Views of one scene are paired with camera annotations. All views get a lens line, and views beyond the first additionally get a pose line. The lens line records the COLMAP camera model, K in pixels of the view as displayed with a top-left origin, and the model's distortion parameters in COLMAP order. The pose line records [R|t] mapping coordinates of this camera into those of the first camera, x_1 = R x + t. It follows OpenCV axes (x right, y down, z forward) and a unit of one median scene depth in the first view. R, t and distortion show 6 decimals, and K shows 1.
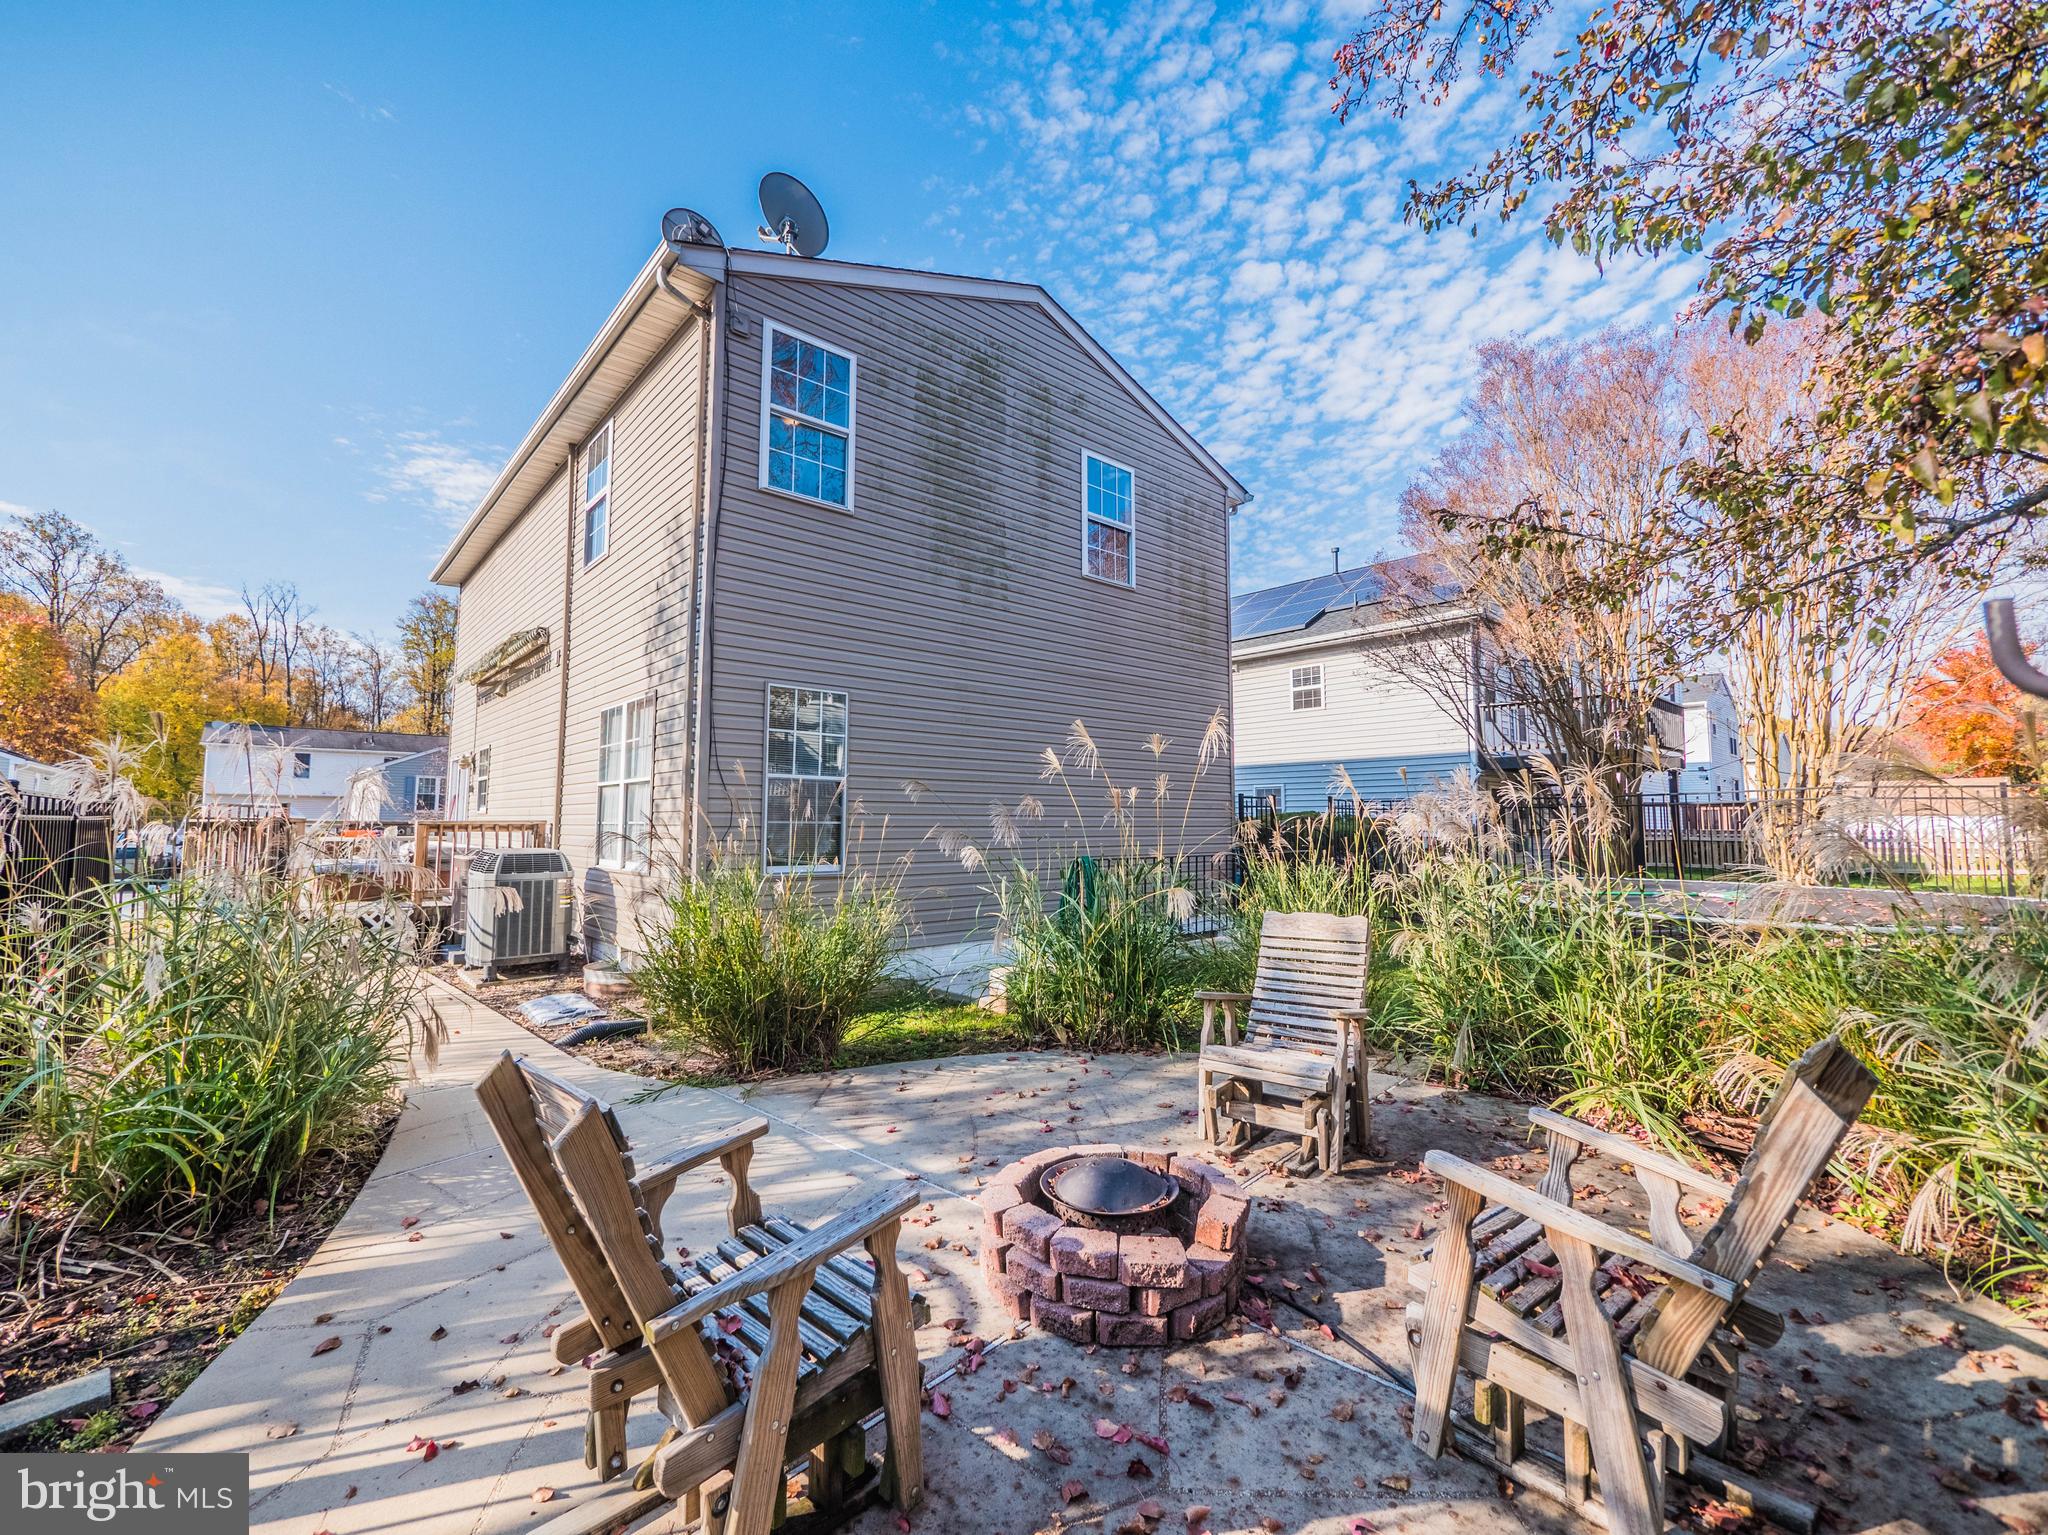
lens RADIAL K [[889.2, 0, 1028.6], [0, 889.2, 757.7], [0, 0, 1]] dist [-0.002703, -0.000281]
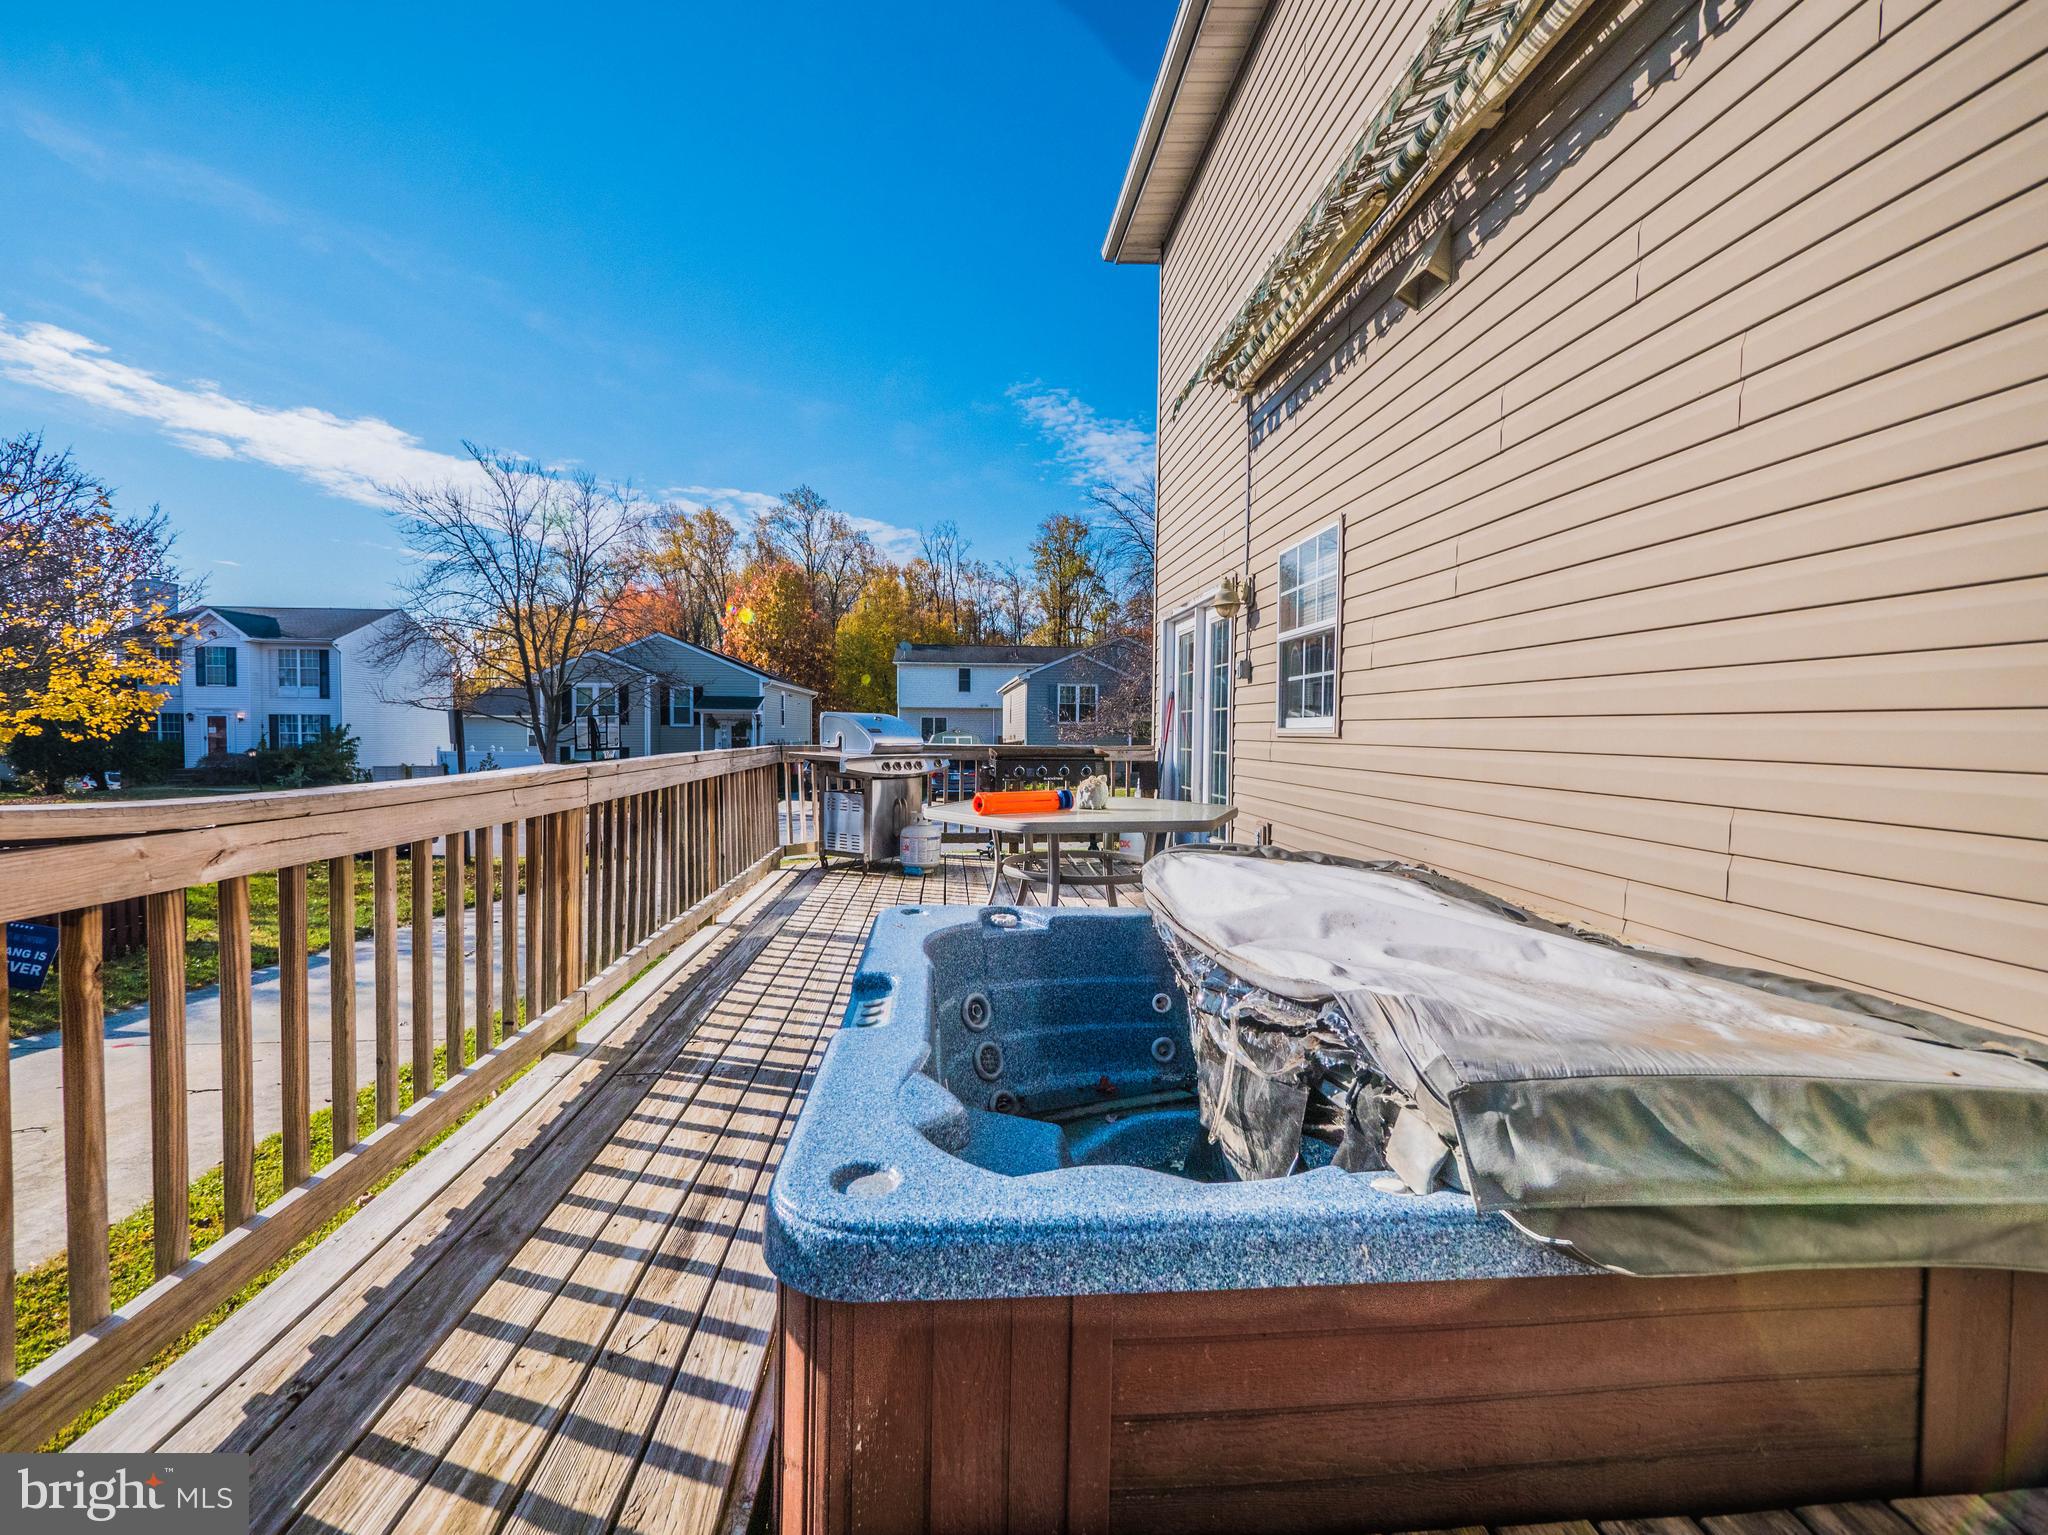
lens RADIAL K [[820.3, 0, 1016.6], [0, 820.3, 752.3], [0, 0, 1]] dist [-0.000409, -0.000007]
pose [[0.804618, 0.017377, -0.593539, -0.126233], [0.042352, 0.995347, 0.086554, 0.009123], [0.592281, -0.094781, 0.800137, 0.167506]]
